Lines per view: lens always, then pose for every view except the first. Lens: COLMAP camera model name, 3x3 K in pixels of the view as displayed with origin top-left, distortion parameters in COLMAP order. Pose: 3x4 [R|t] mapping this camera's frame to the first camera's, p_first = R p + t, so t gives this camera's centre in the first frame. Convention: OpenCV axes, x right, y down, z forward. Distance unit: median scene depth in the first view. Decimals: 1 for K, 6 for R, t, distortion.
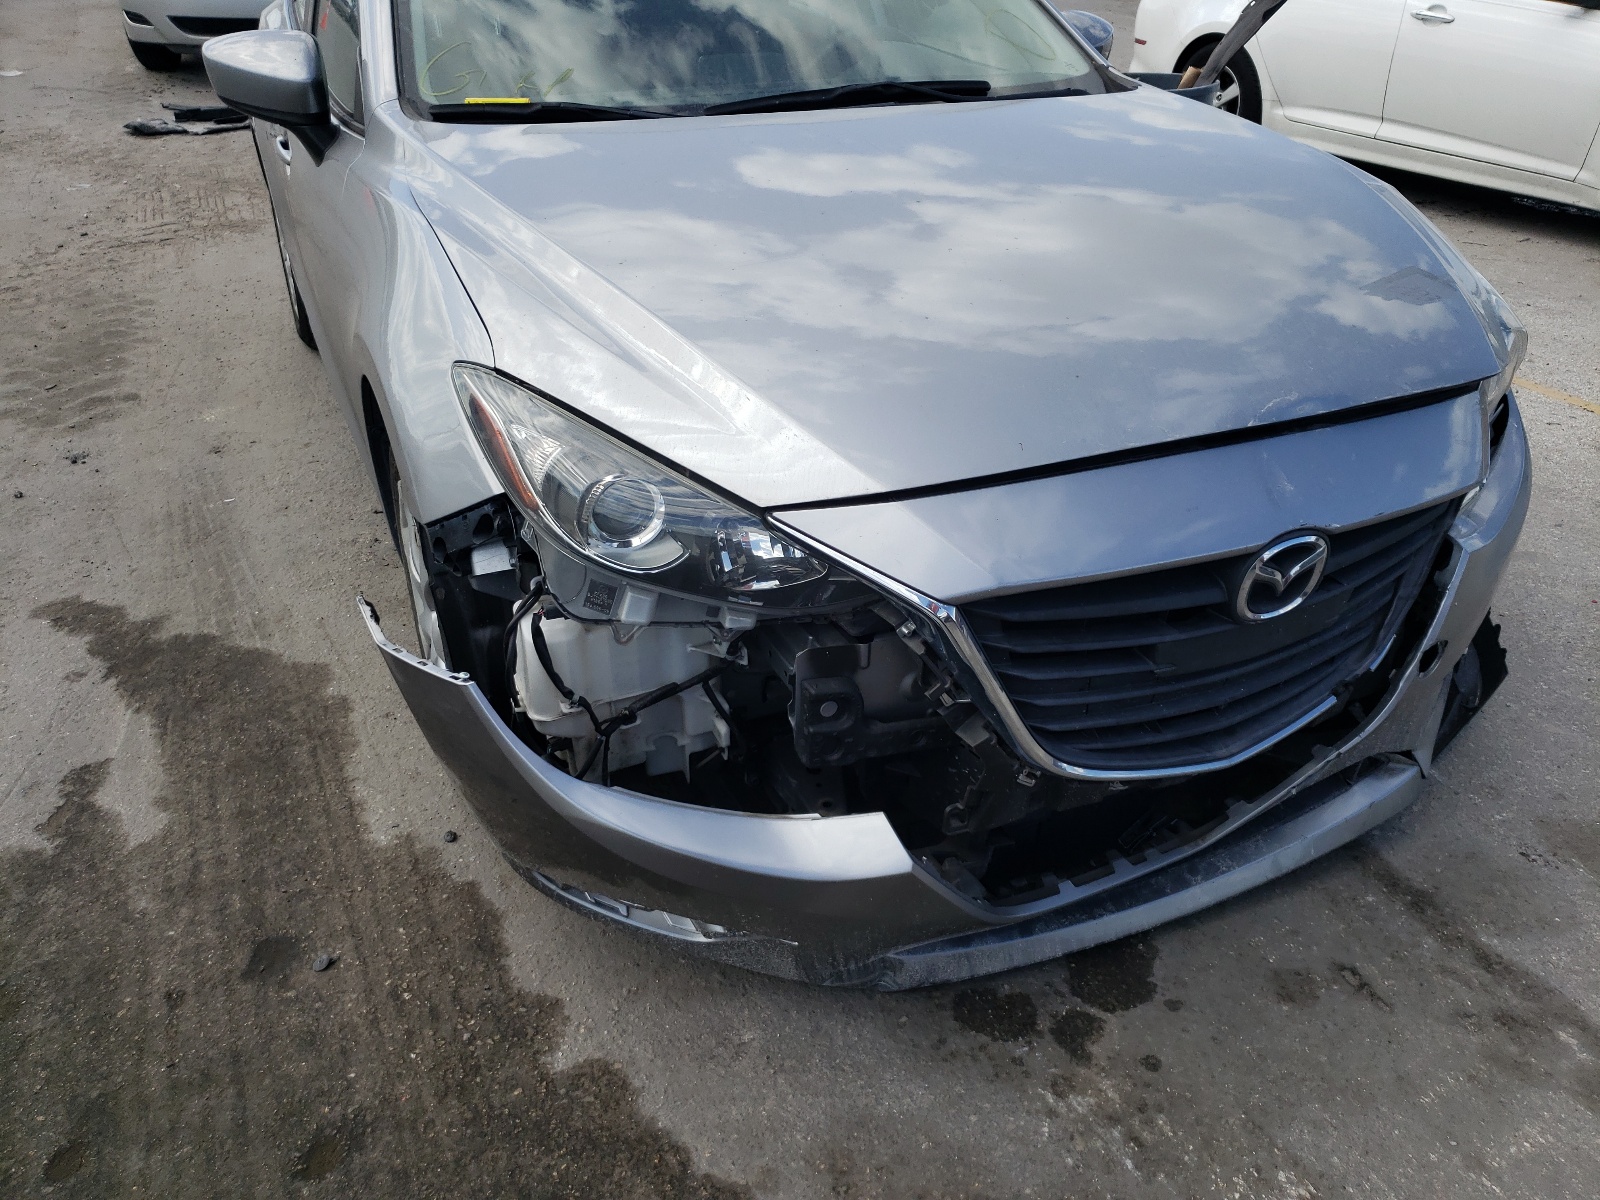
lens RADIAL K [[1257.0, 0, 809.0], [0, 1257.0, 561.0], [0, 0, 1]] dist [0.009862, -0.003634]
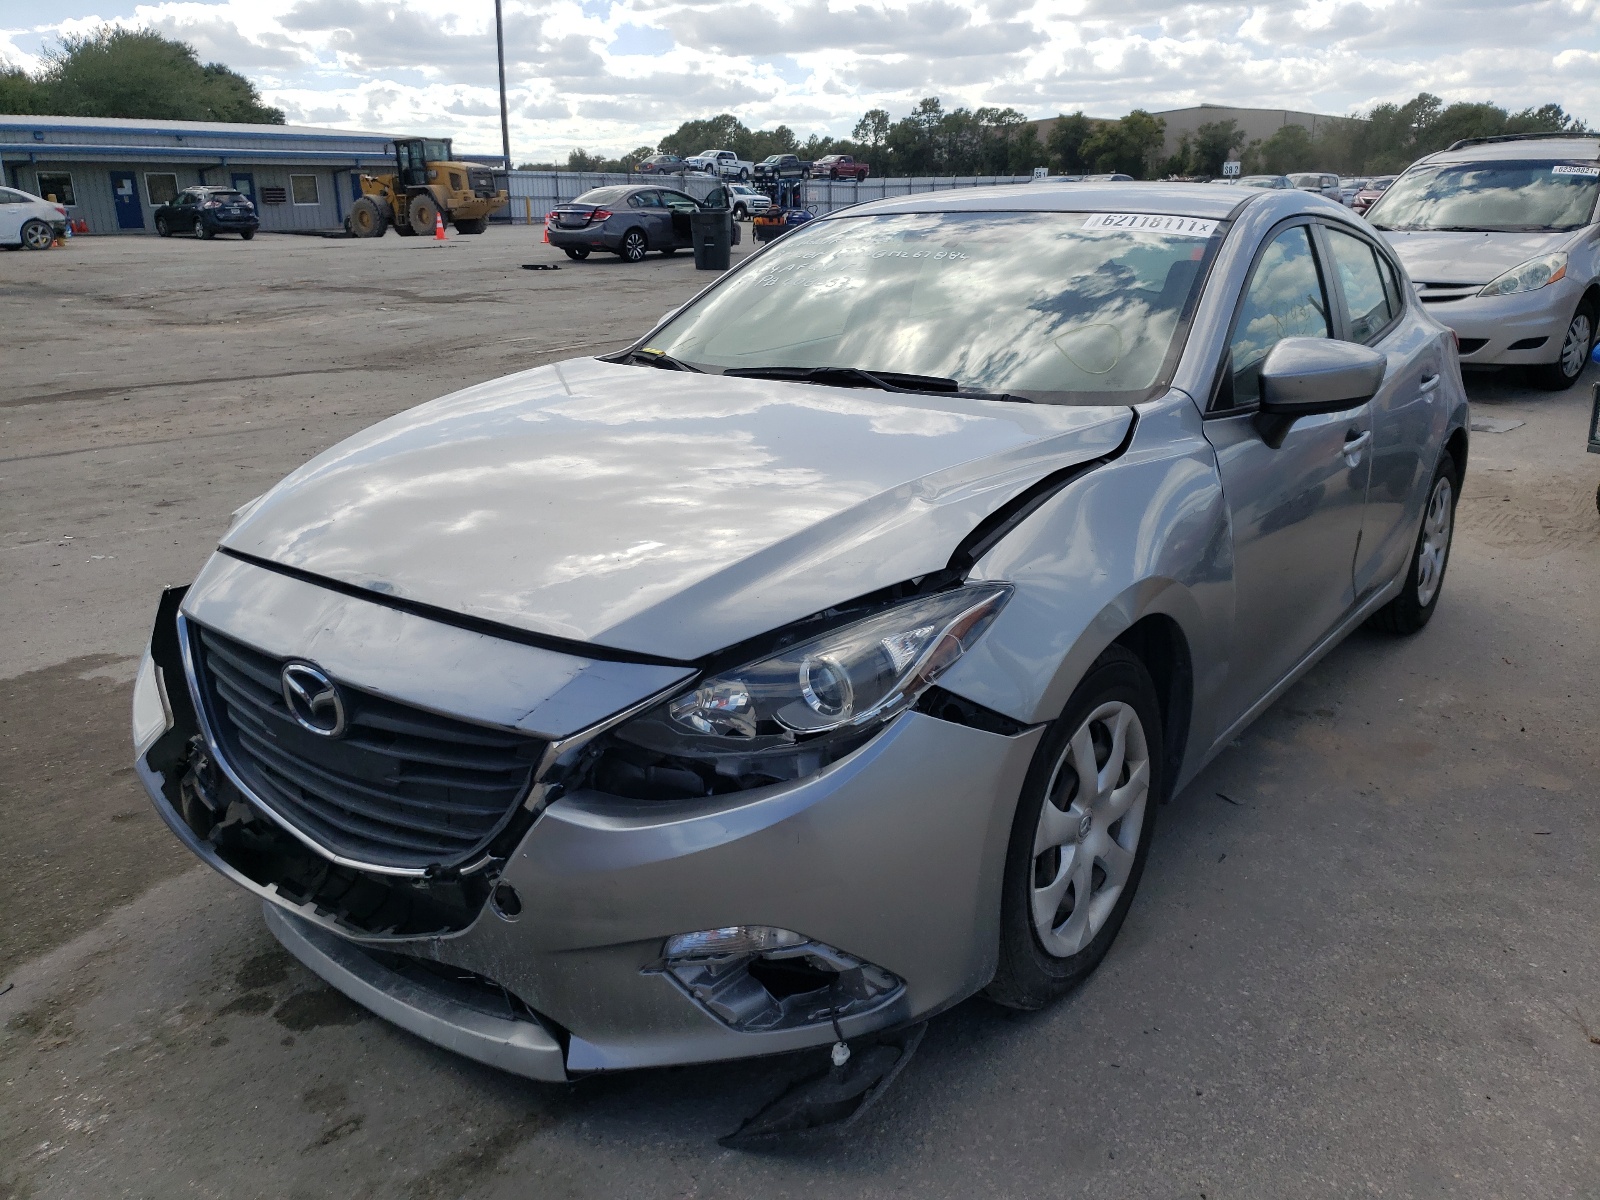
lens RADIAL K [[1207.1, 0, 800.0], [0, 1207.1, 600.0], [0, 0, 1]] dist [0.043062, 0.002124]
pose [[0.481864, 0.252312, -0.839134, 1.388898], [-0.411169, 0.910777, 0.037744, -0.279257], [0.773787, 0.326839, 0.542614, 0.592693]]
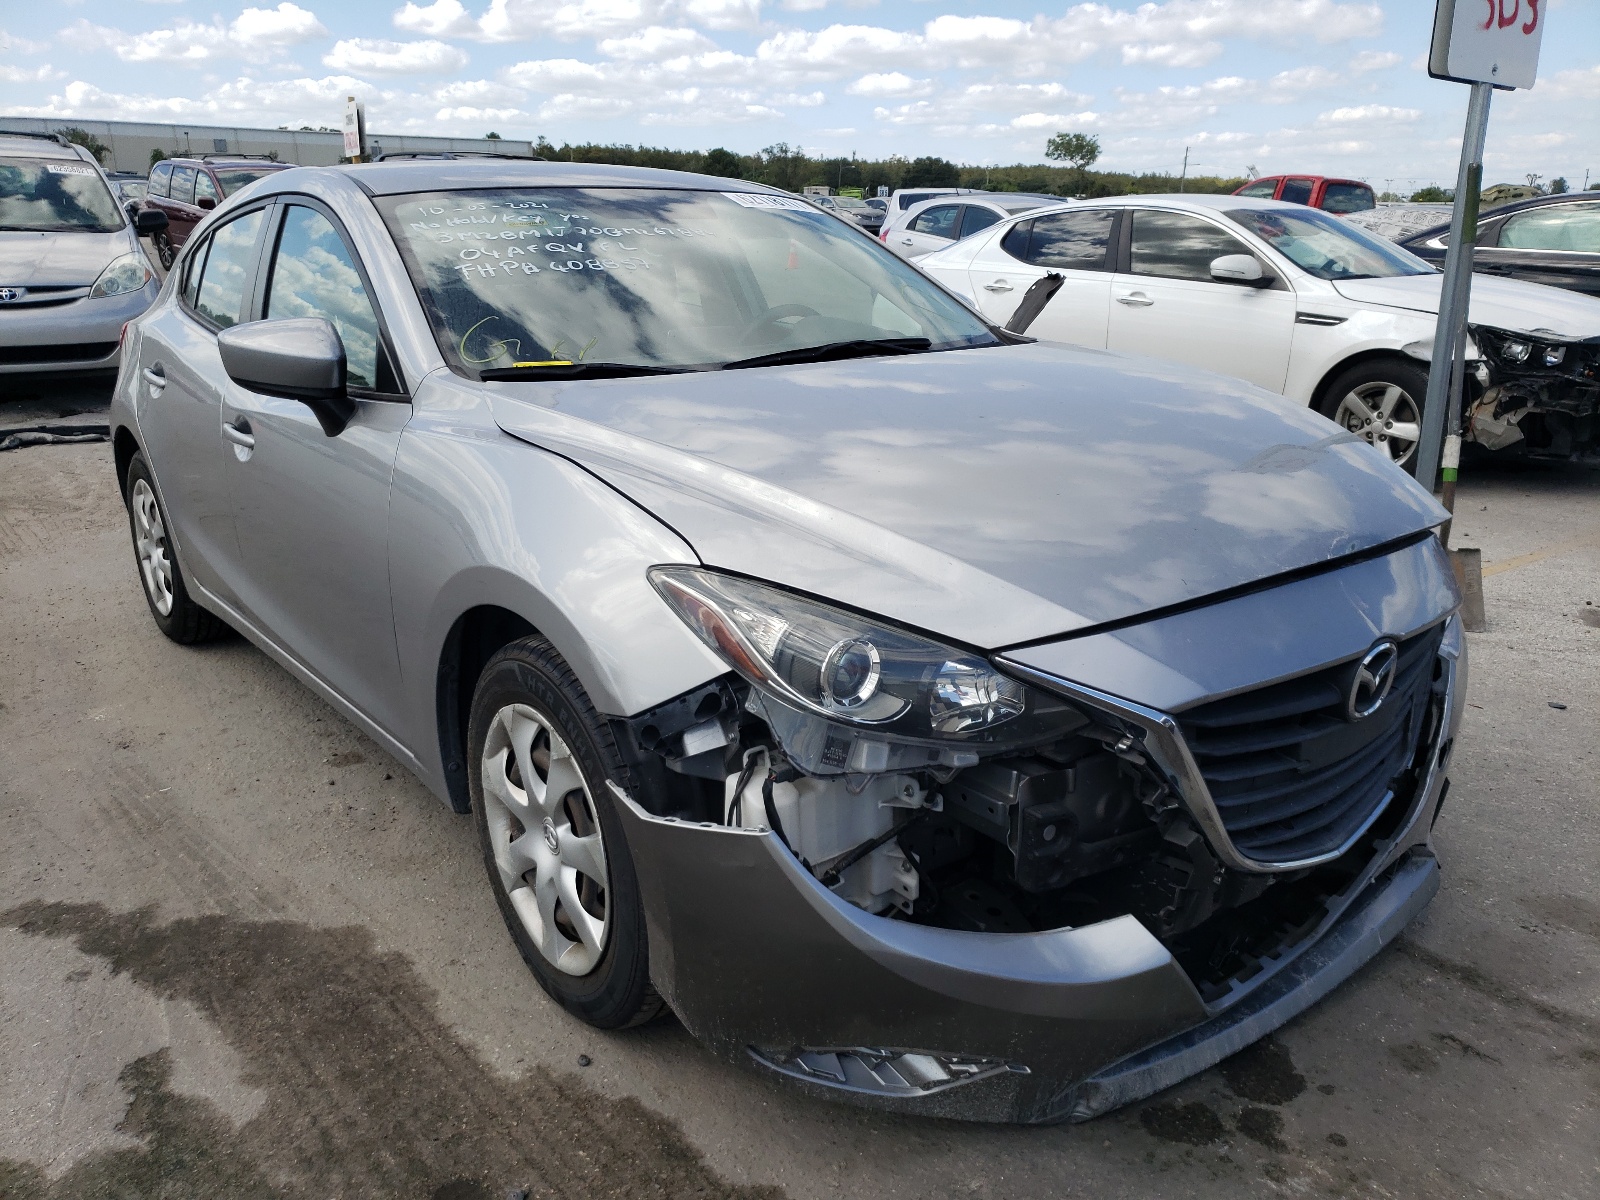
lens RADIAL K [[1242.4, 0, 784.1], [0, 1242.4, 599.8], [0, 0, 1]] dist [0.014772, 0.004086]
pose [[0.973716, -0.081026, 0.212864, -0.363545], [0.121279, 0.975520, -0.183445, 0.077023], [-0.192789, 0.204439, 0.959707, -0.042099]]
